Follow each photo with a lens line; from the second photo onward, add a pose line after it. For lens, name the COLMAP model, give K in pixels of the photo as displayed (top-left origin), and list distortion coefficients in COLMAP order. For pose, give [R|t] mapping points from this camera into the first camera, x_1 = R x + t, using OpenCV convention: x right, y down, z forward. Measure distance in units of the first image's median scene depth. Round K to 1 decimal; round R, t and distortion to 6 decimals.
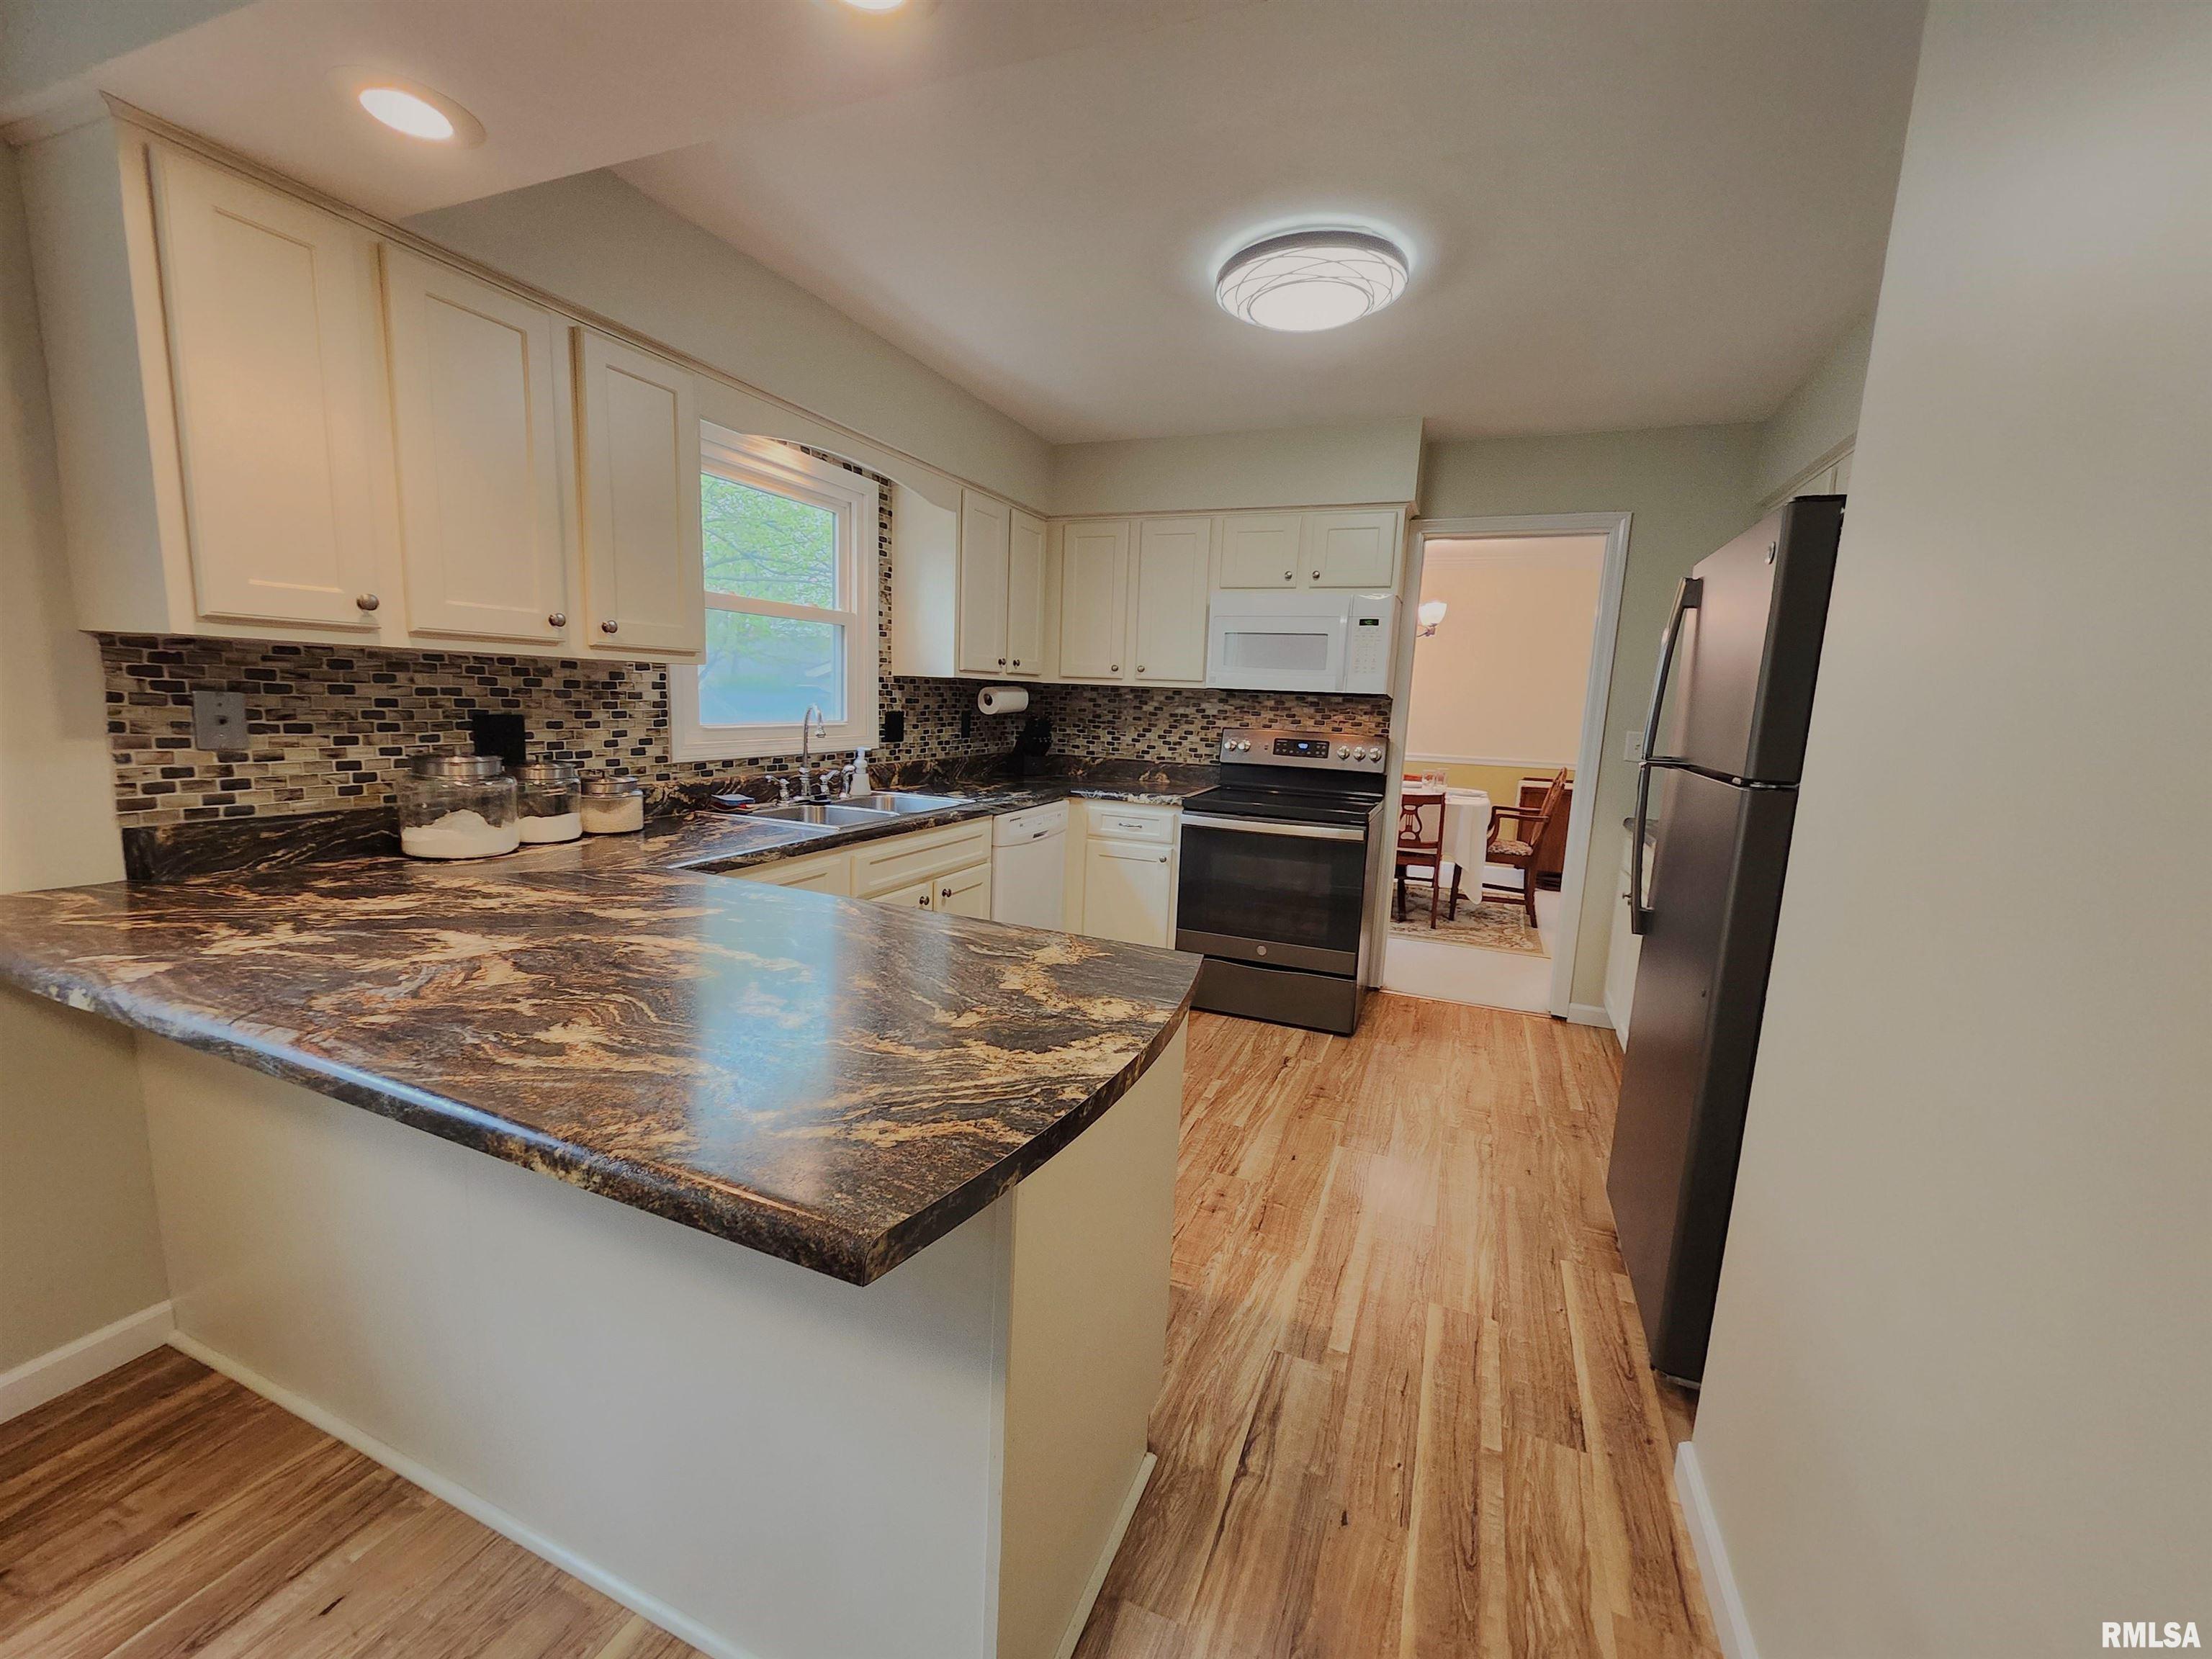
lens RADIAL K [[870.2, 0, 1109.5], [0, 870.2, 835.0], [0, 0, 1]] dist [0.000313, -0.000111]
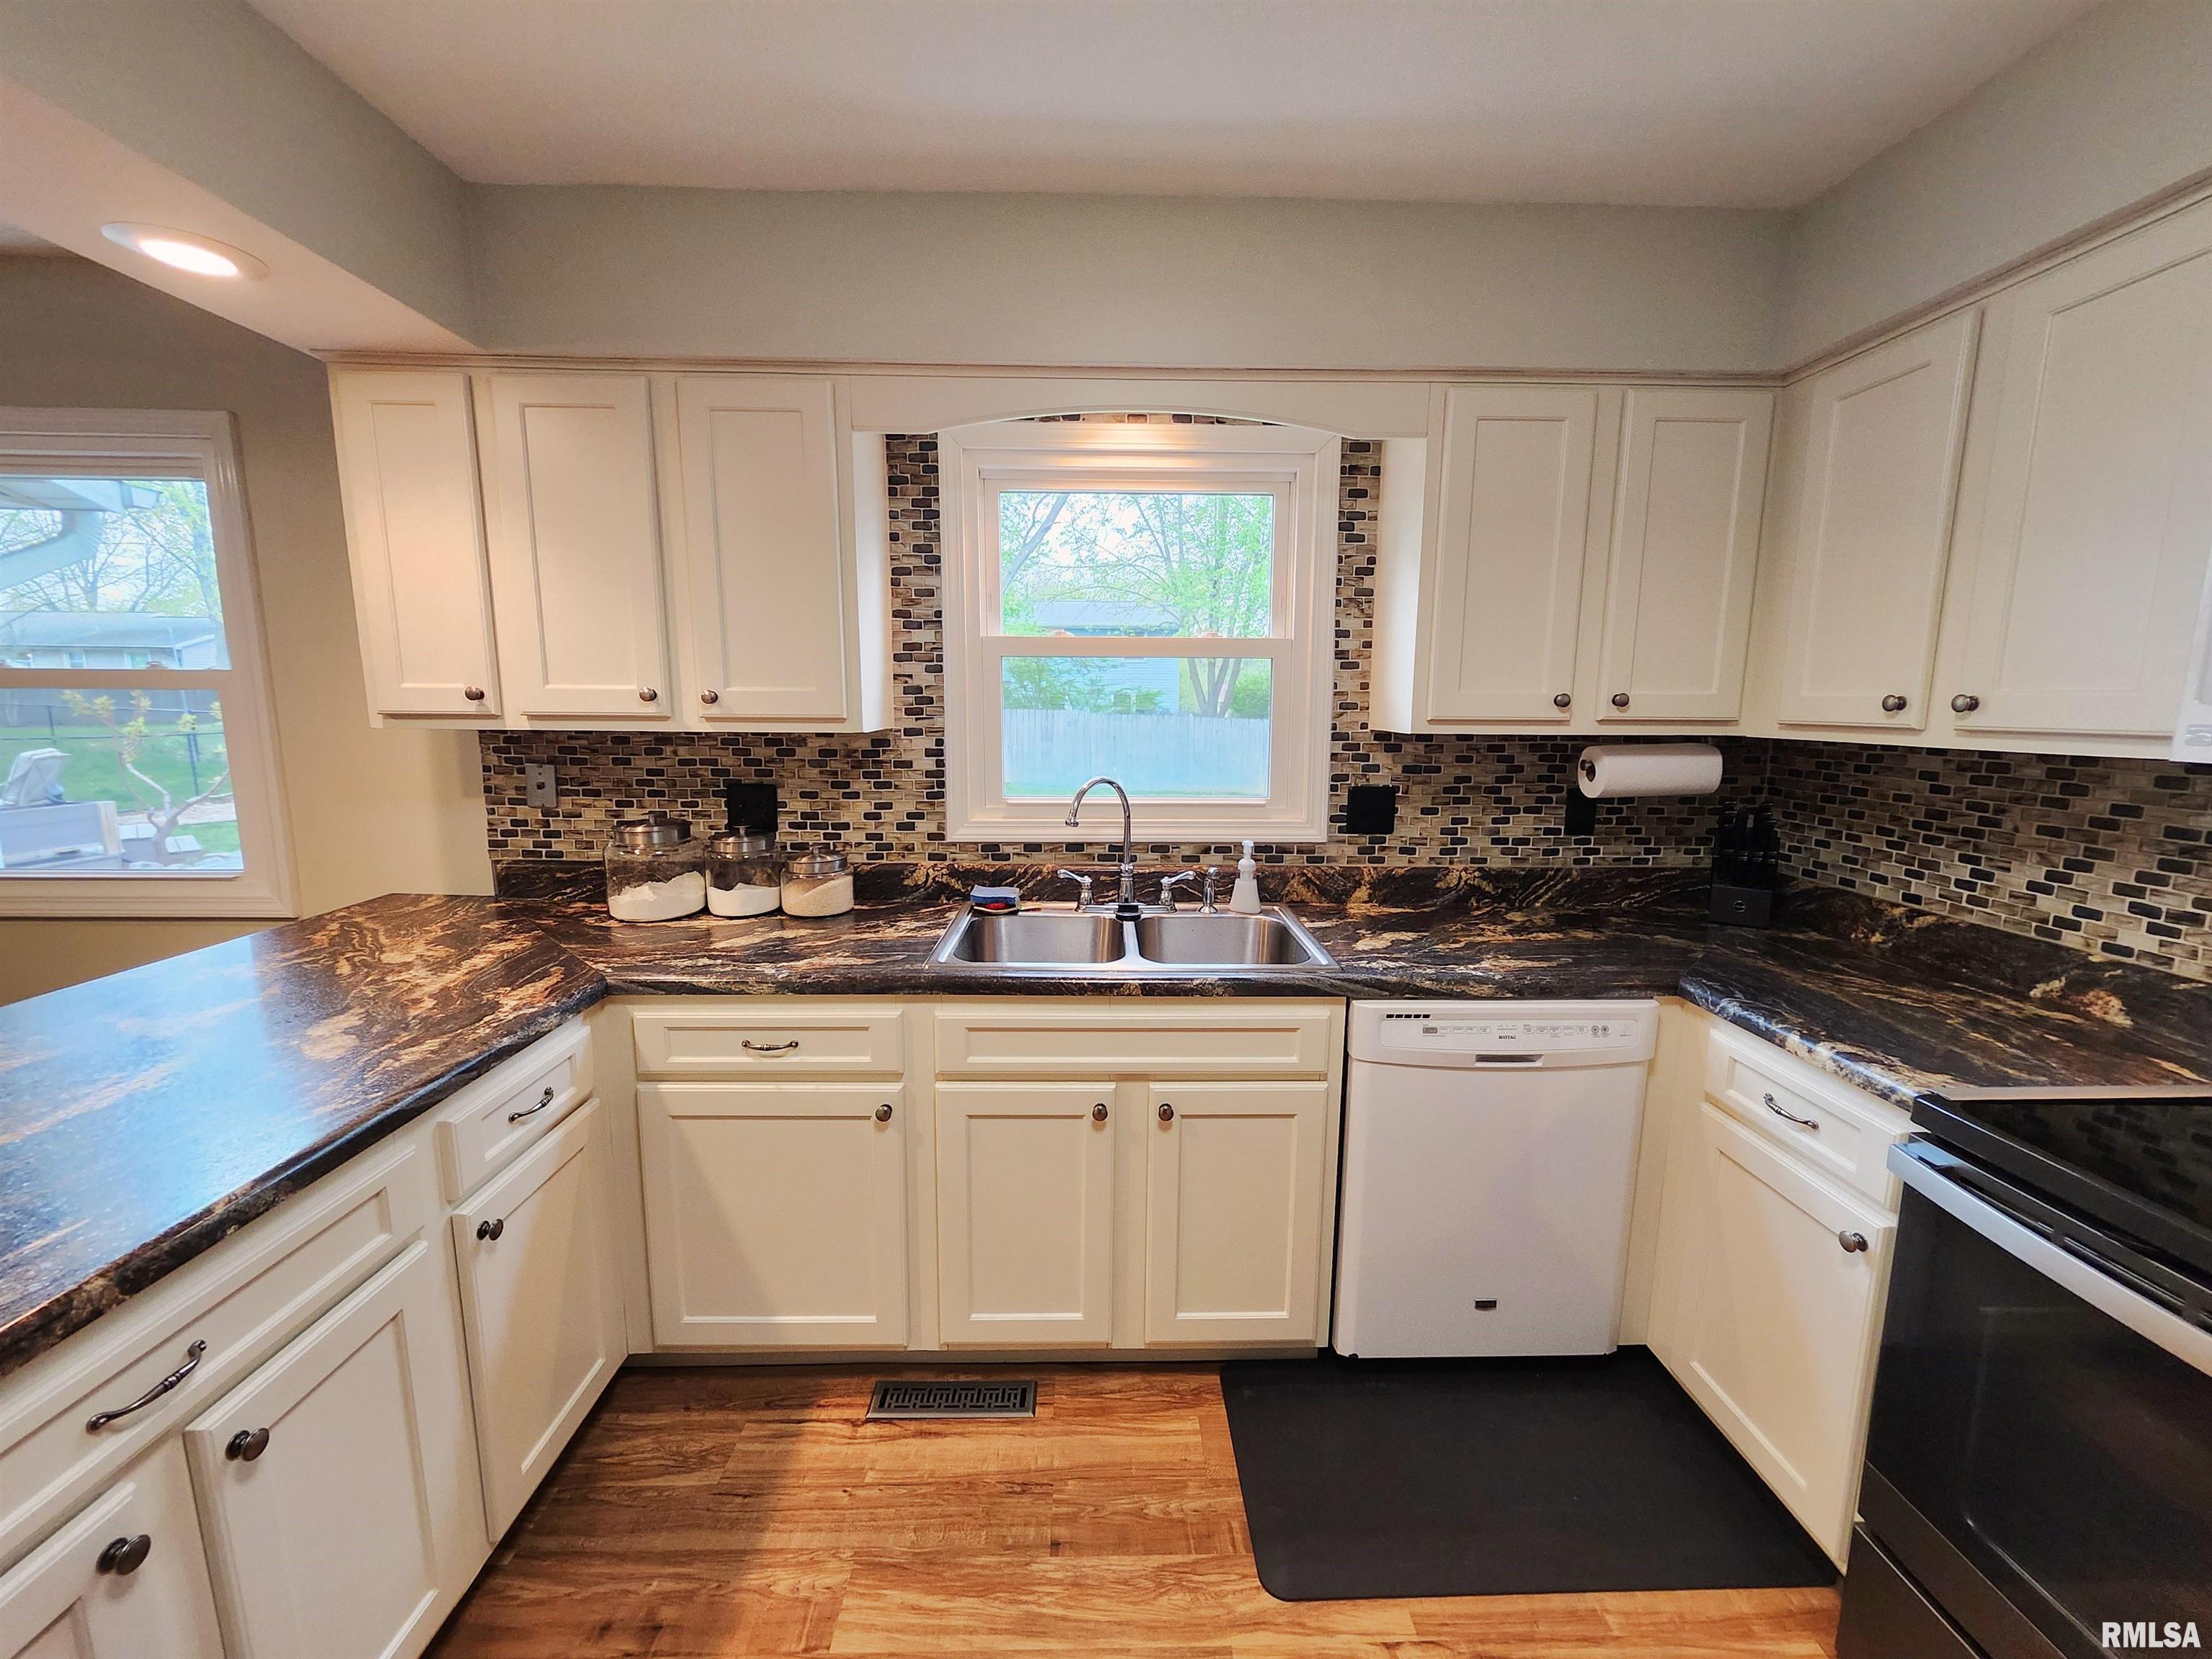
lens RADIAL K [[870.2, 0, 1114.5], [0, 870.2, 826.0], [0, 0, 1]] dist [0.000313, -0.000111]
pose [[0.406347, 0.096969, -0.908559, 0.272896], [-0.138570, 0.989391, 0.043622, -0.126732], [0.903150, 0.108174, 0.415474, 0.632320]]
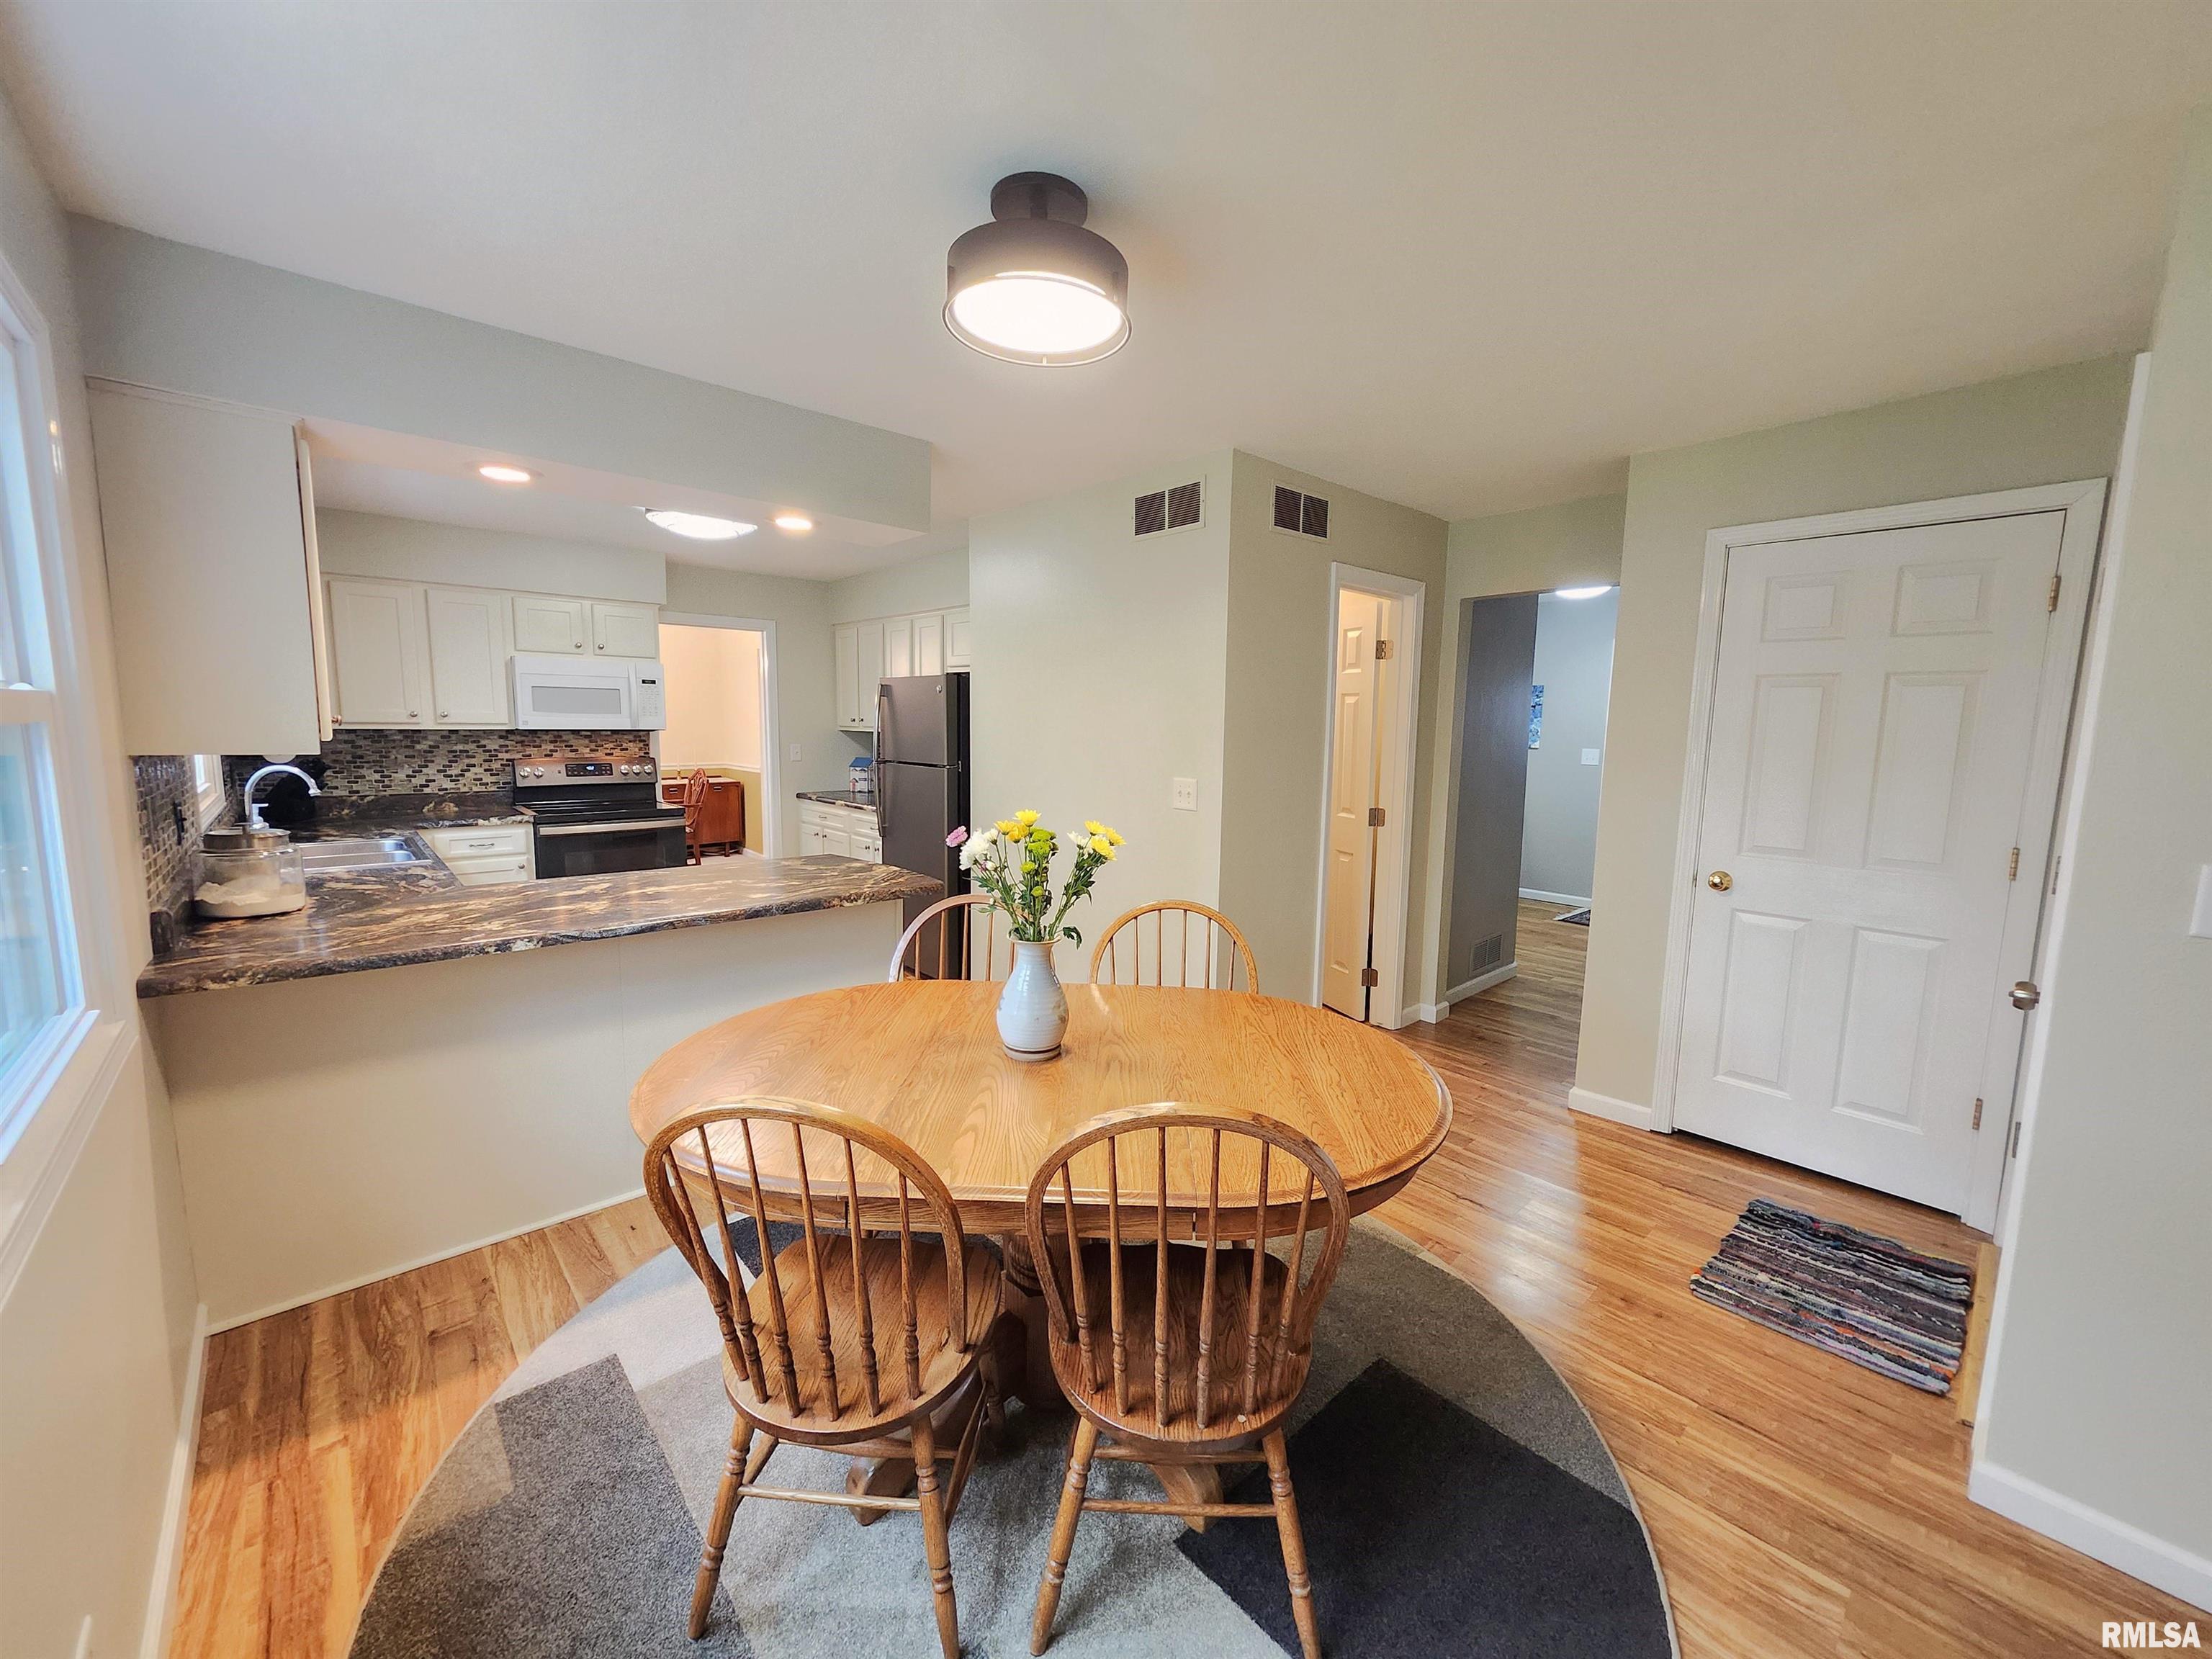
lens RADIAL K [[870.2, 0, 1119.1], [0, 870.2, 821.2], [0, 0, 1]] dist [0.000313, -0.000111]
pose [[0.417268, -0.138075, 0.898233, -0.784369], [0.146687, 0.985663, 0.083372, -0.016949], [-0.896867, 0.096971, 0.431540, -0.363522]]
